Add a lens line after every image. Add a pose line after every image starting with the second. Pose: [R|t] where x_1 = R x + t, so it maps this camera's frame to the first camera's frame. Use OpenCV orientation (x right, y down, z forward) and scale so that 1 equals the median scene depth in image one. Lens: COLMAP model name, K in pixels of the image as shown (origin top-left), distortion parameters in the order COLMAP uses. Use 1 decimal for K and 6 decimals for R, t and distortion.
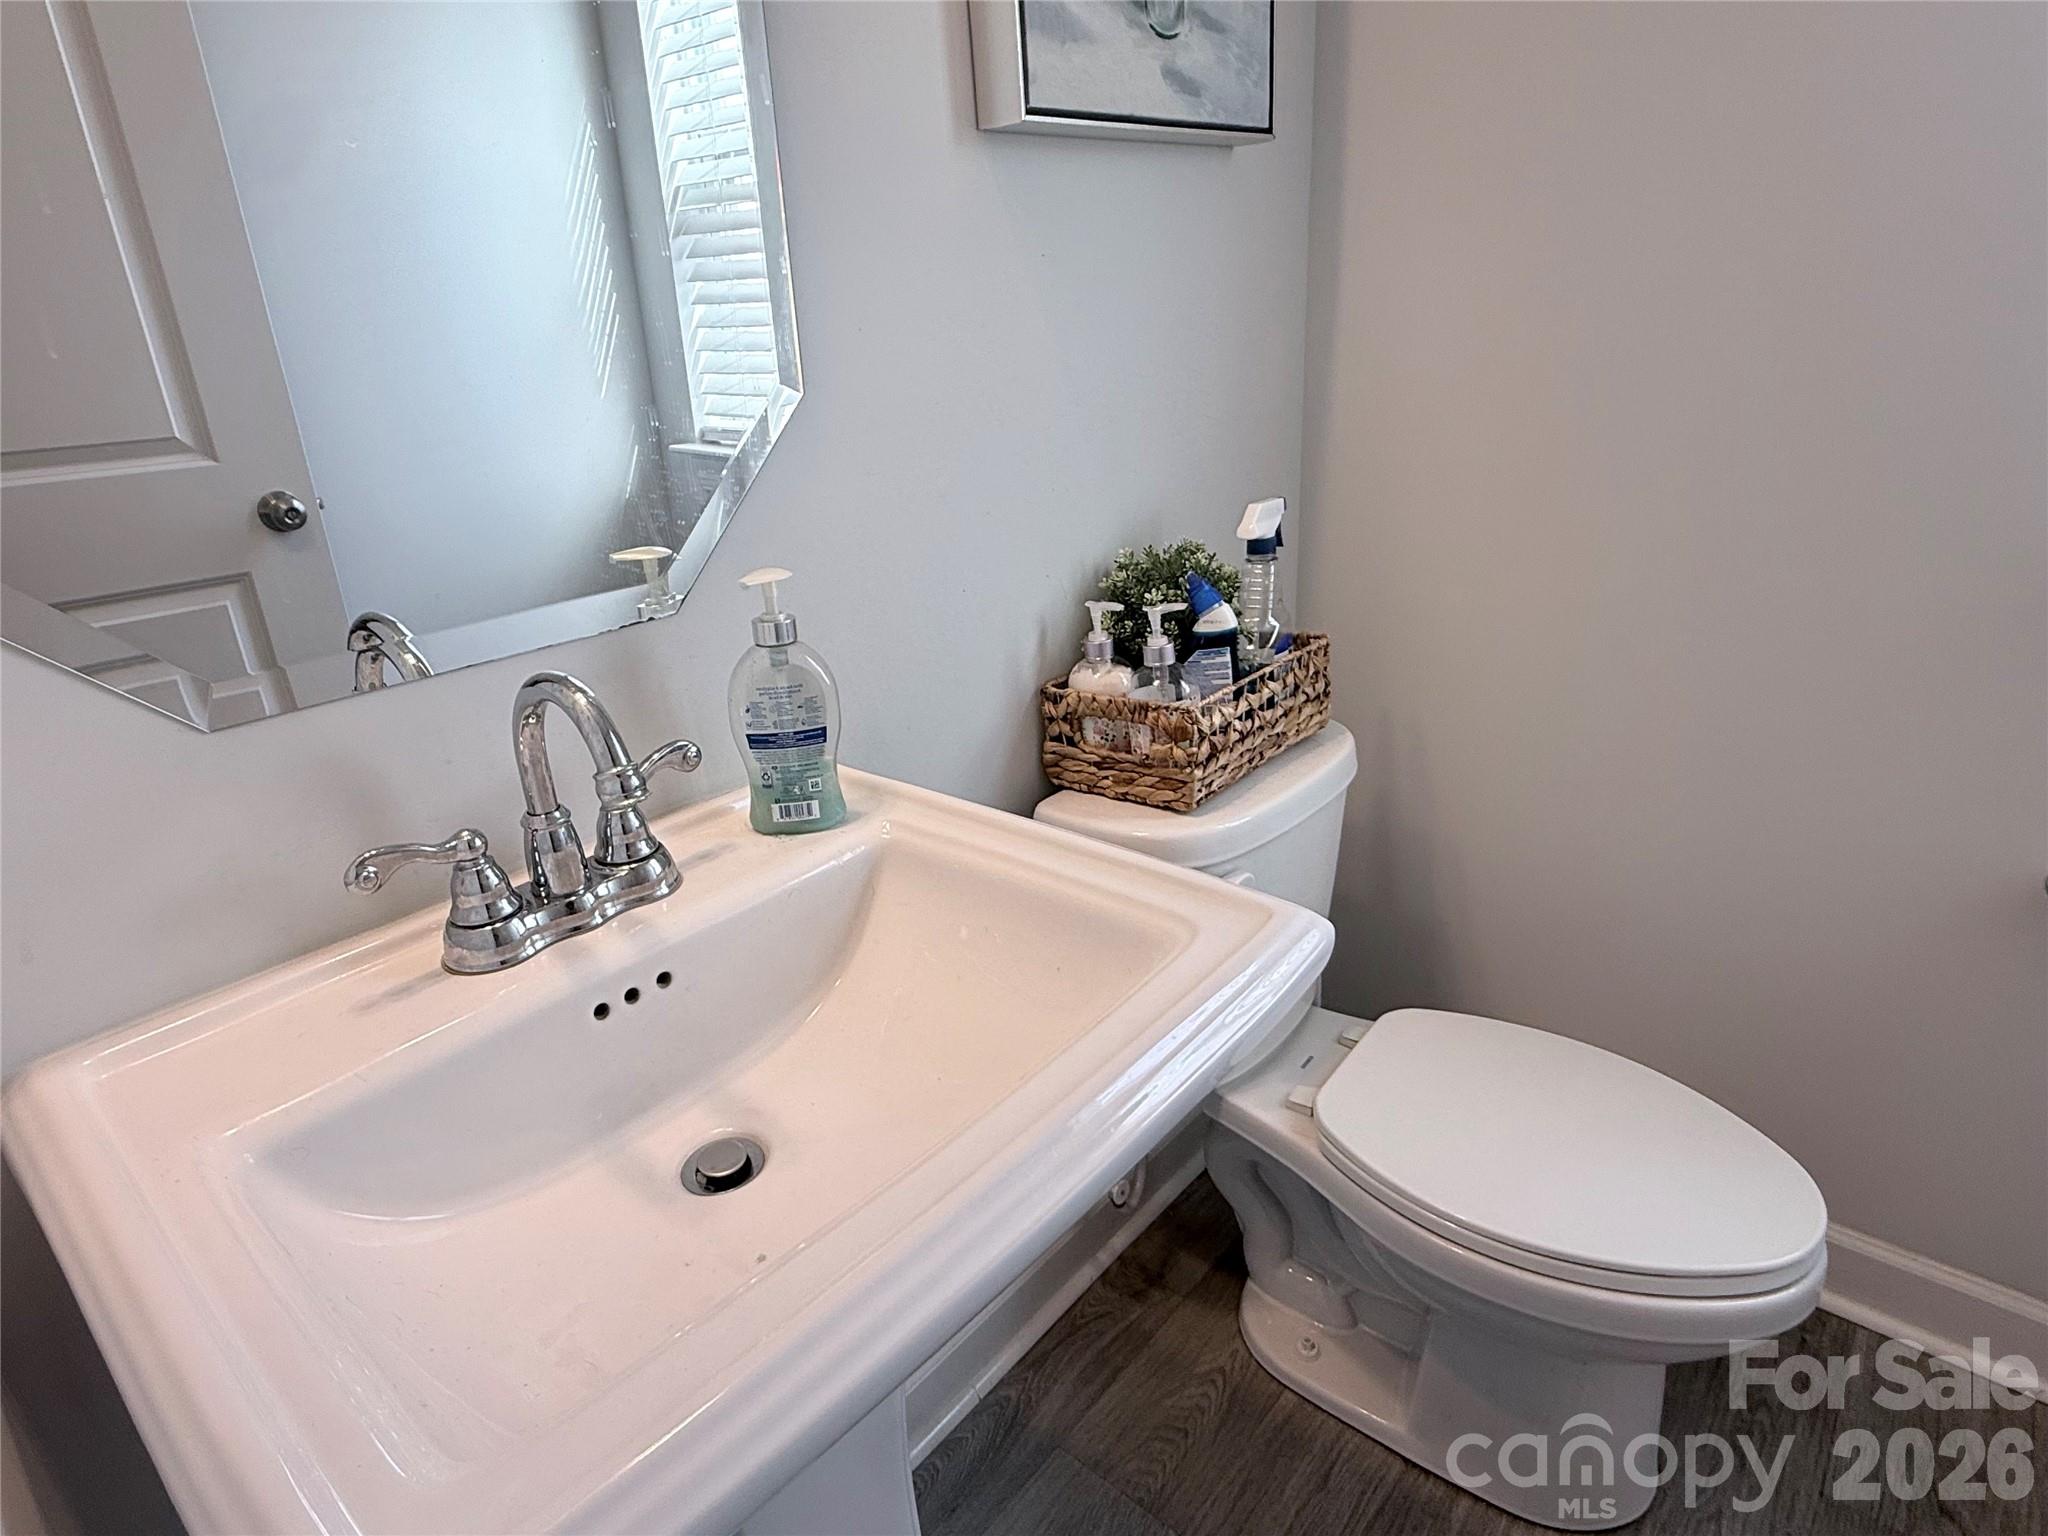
lens RADIAL K [[1119.6, 0, 1011.3], [0, 1119.6, 760.2], [0, 0, 1]] dist [-0.005707, -0.003153]
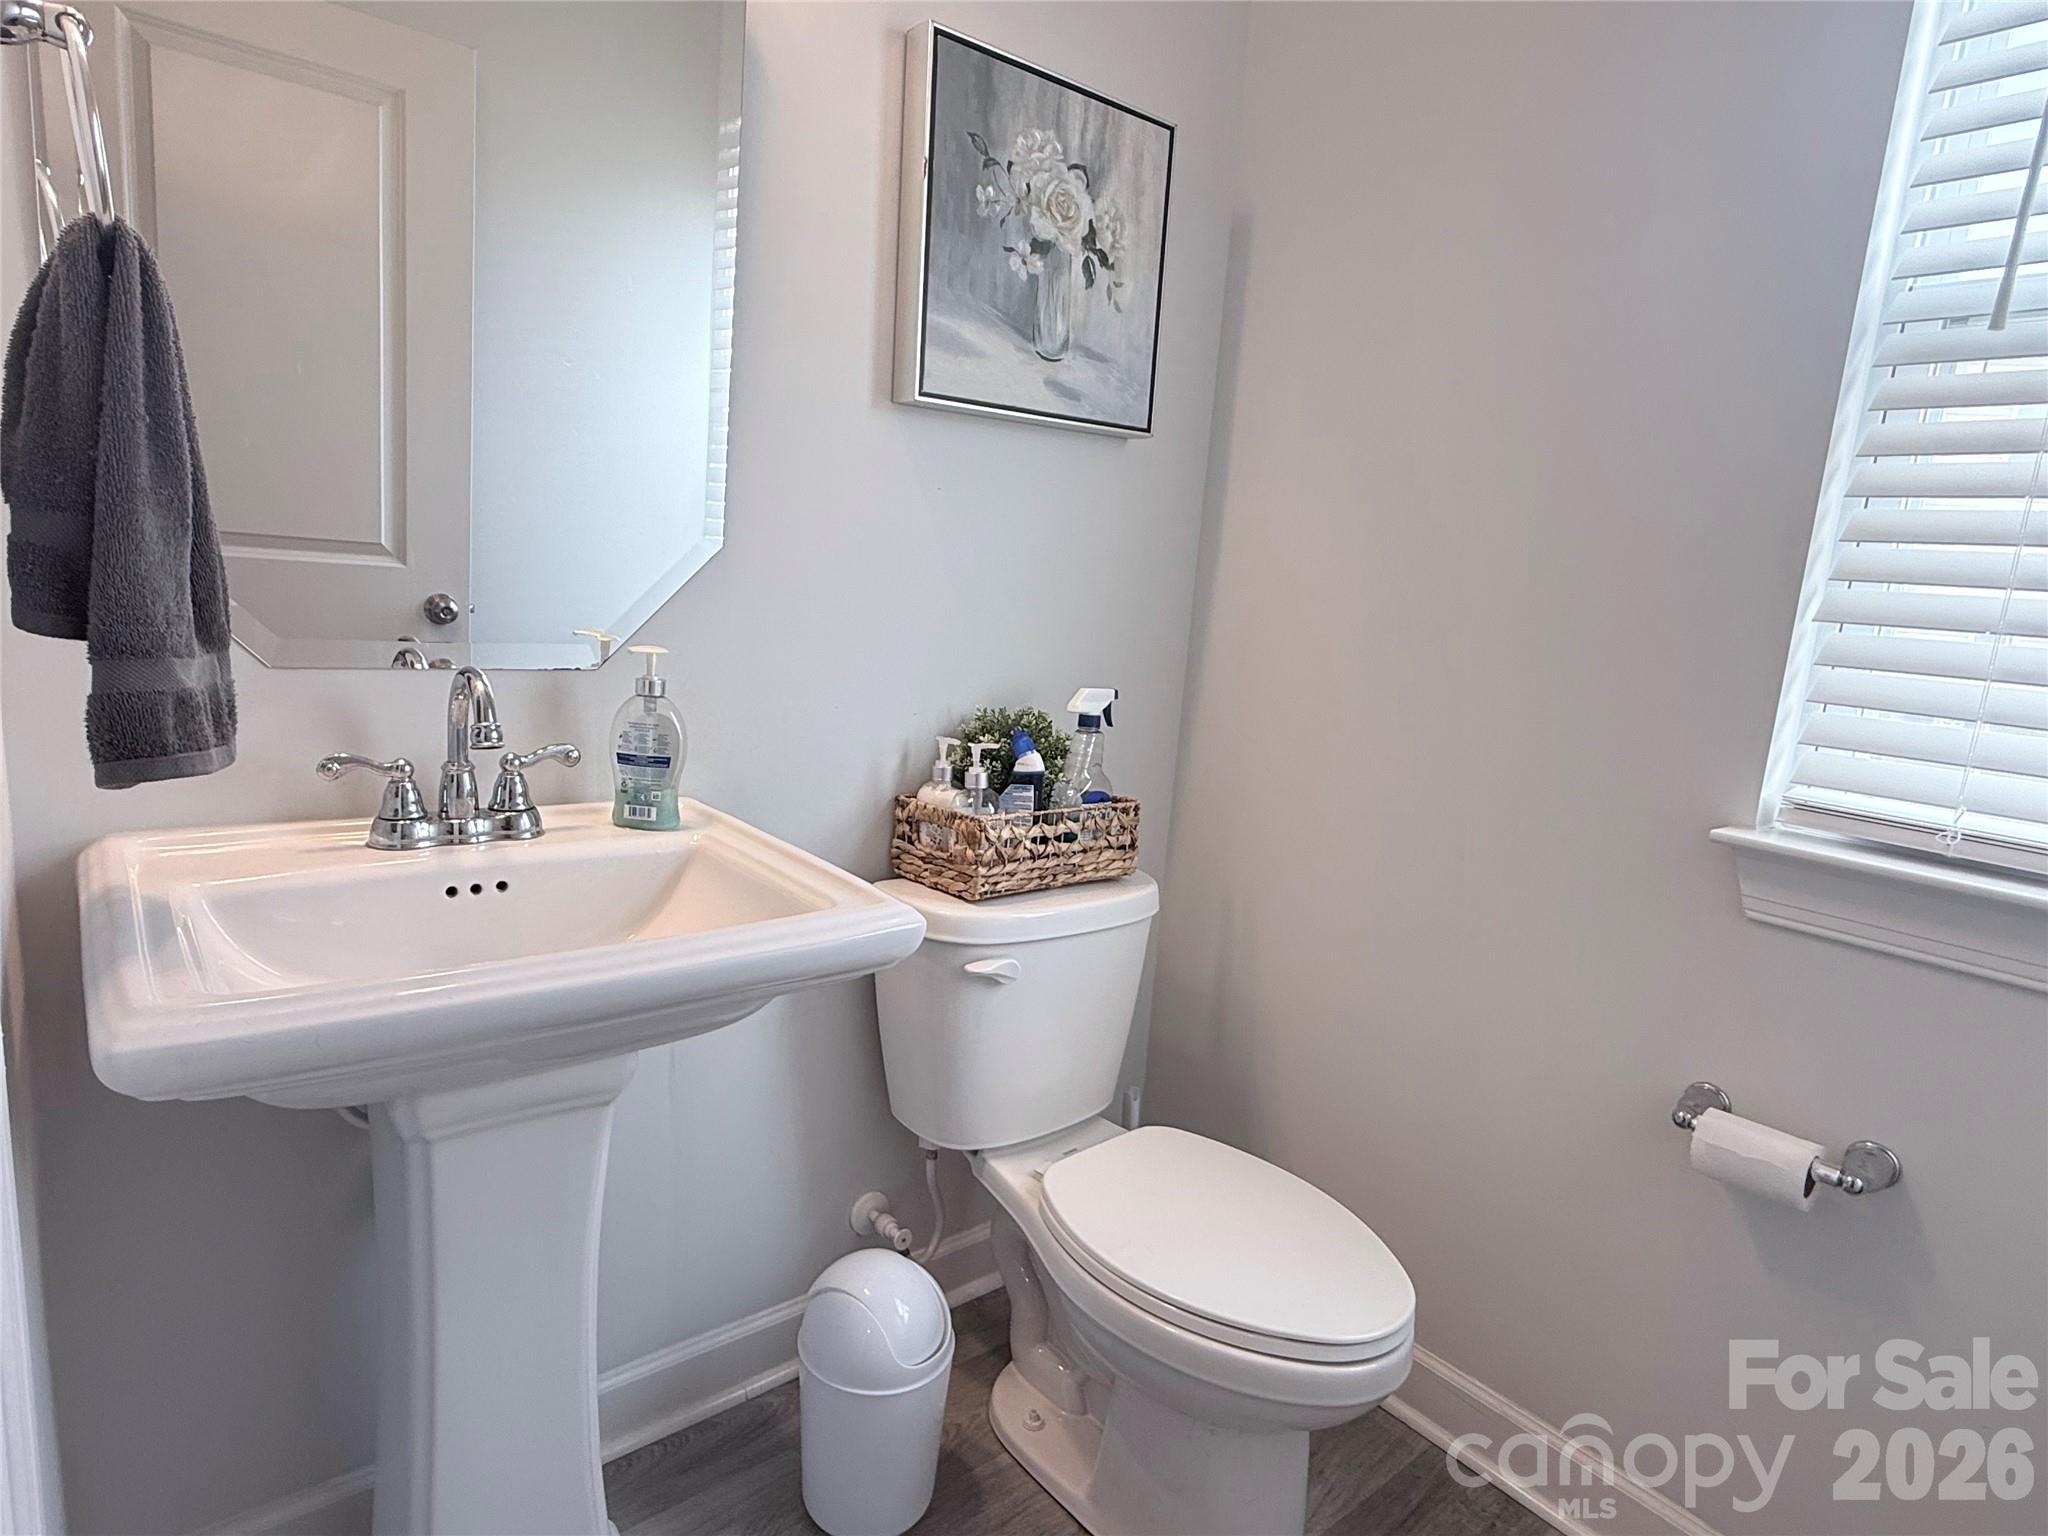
lens RADIAL K [[1119.6, 0, 1032.5], [0, 1119.6, 770.6], [0, 0, 1]] dist [-0.005707, -0.003153]
pose [[0.978292, 0.161259, -0.130152, 0.360556], [-0.184353, 0.964087, -0.191180, 0.131947], [0.094649, 0.211024, 0.972888, -0.272202]]
